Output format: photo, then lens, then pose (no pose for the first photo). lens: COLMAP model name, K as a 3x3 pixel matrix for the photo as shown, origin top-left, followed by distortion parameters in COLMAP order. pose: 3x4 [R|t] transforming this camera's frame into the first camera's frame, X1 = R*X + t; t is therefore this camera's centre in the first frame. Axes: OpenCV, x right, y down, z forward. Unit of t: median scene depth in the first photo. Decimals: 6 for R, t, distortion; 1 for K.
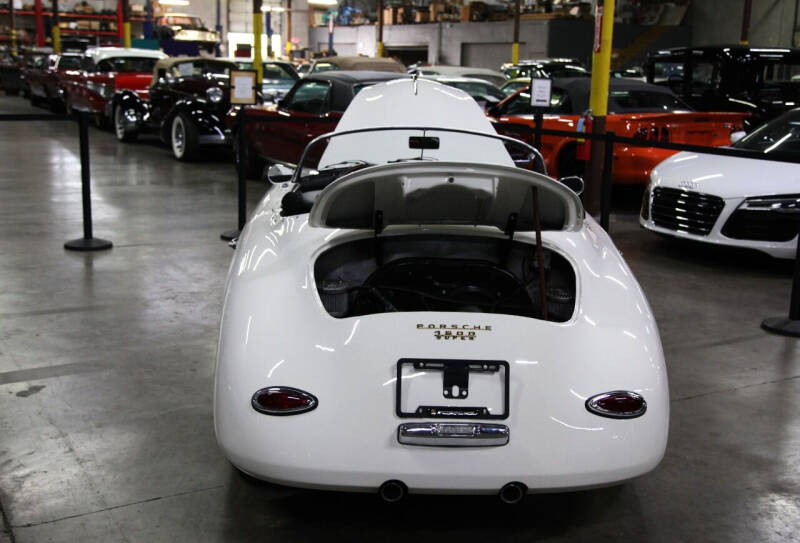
lens RADIAL K [[950.7, 0, 440.3], [0, 950.7, 270.2], [0, 0, 1]] dist [0.012765, 0.029039]
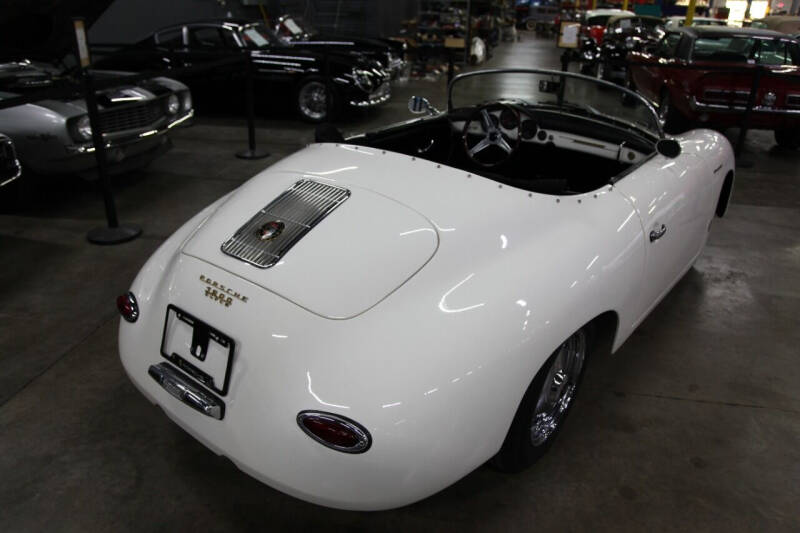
lens RADIAL K [[570.6, 0, 412.6], [0, 570.6, 268.1], [0, 0, 1]] dist [-0.118992, 0.071820]
pose [[0.752273, 0.262465, -0.604315, 0.153335], [-0.133619, 0.958942, 0.250153, -0.039460], [0.645160, -0.107435, 0.756457, 0.210807]]
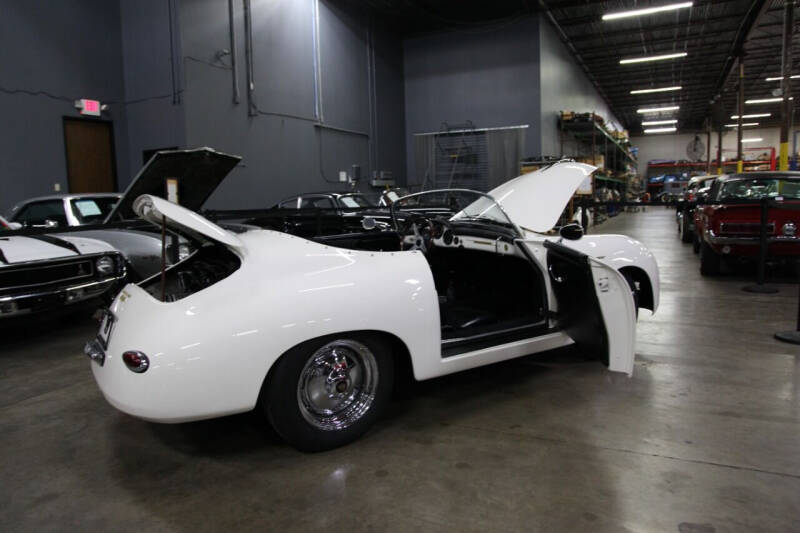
lens RADIAL K [[545.2, 0, 414.0], [0, 545.2, 267.2], [0, 0, 1]] dist [-0.113009, 0.057103]
pose [[0.540316, 0.057340, -0.839506, 0.321672], [-0.127332, 0.991758, -0.014213, -0.010978], [0.831772, 0.114576, 0.543164, 0.277060]]
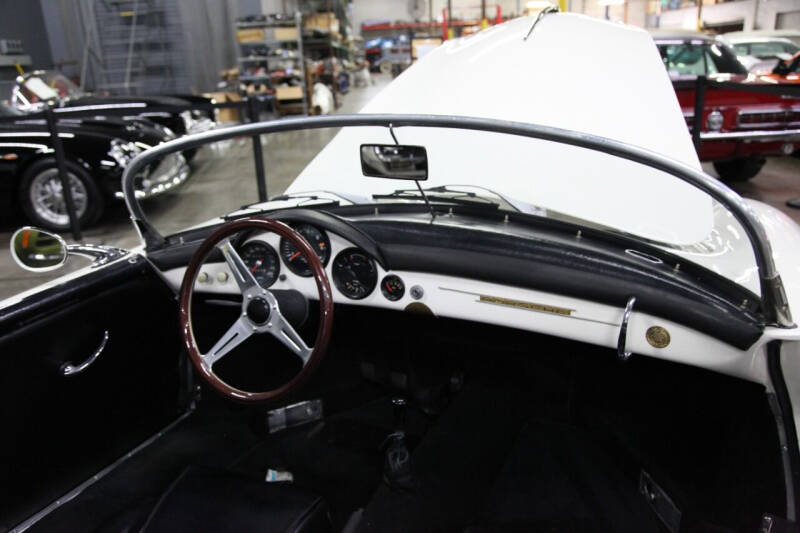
lens RADIAL K [[629.5, 0, 404.7], [0, 629.5, 267.7], [0, 0, 1]] dist [-0.094658, 0.098561]
pose [[0.874666, 0.081567, -0.477814, 0.053133], [-0.022275, 0.991462, 0.128476, -0.064409], [0.484214, -0.101730, 0.869016, 0.409699]]
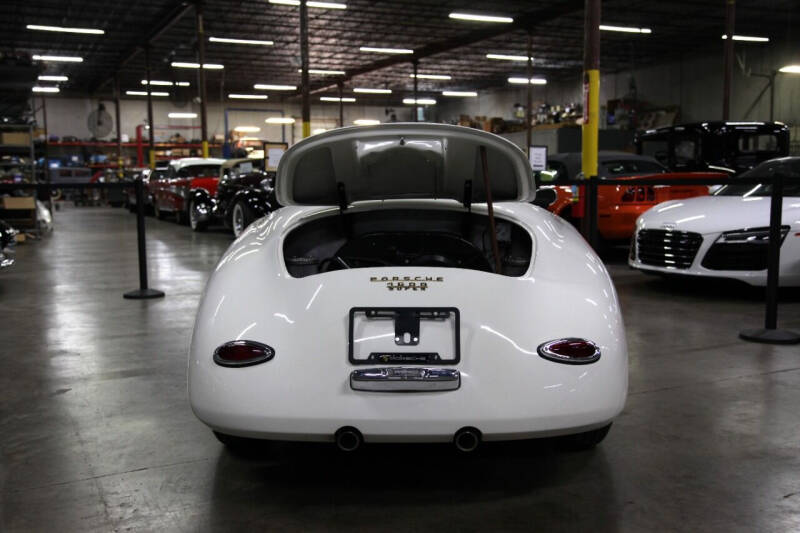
lens RADIAL K [[800.1, 0, 417.2], [0, 800.1, 279.2], [0, 0, 1]] dist [0.021917, 0.025417]
pose [[0.996776, -0.034810, -0.072291, 0.027037], [0.028313, 0.995627, -0.089027, 0.041888], [0.075074, 0.086693, 0.993402, 0.042353]]
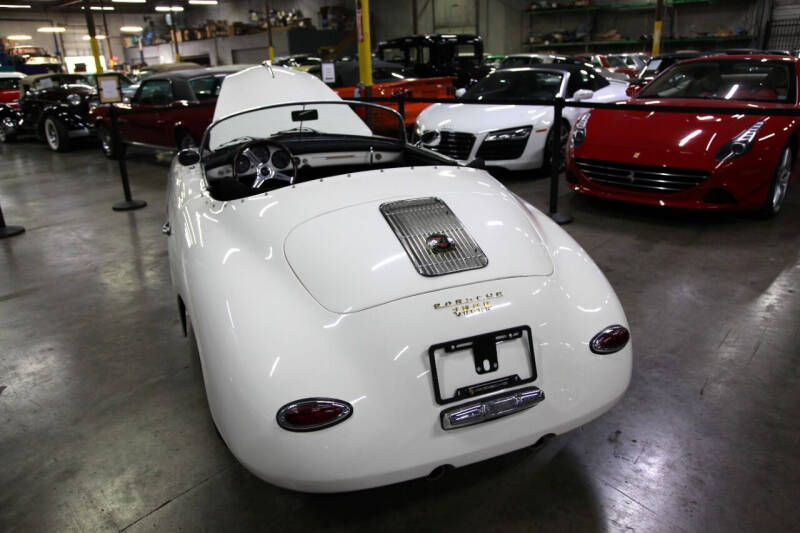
lens RADIAL K [[570.6, 0, 412.6], [0, 570.6, 268.1], [0, 0, 1]] dist [-0.118992, 0.071820]
pose [[0.945296, -0.171101, 0.277740, -0.060595], [0.129098, 0.978114, 0.163177, -0.023294], [-0.299581, -0.118395, 0.946696, 0.140922]]
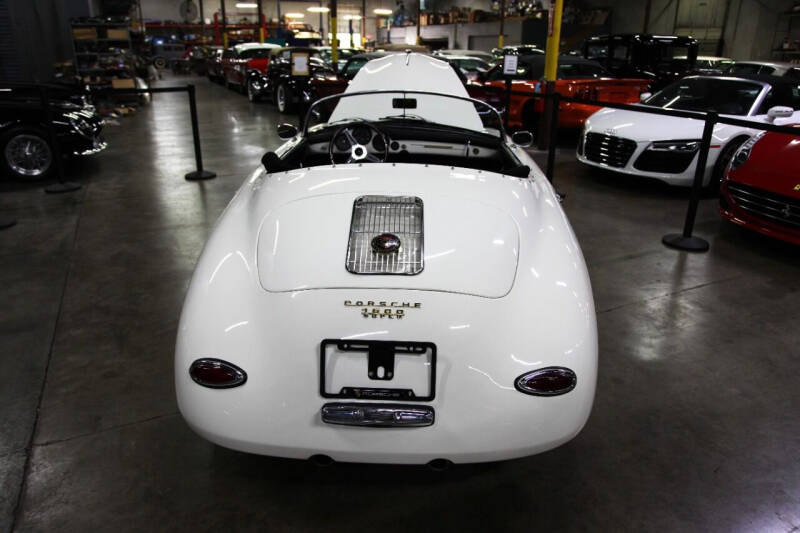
lens RADIAL K [[545.2, 0, 414.0], [0, 545.2, 267.2], [0, 0, 1]] dist [-0.113009, 0.057103]
pose [[0.996930, 0.012687, -0.077266, 0.027340], [0.000660, 0.985389, 0.170319, -0.022273], [0.078298, -0.169847, 0.982355, 0.139827]]
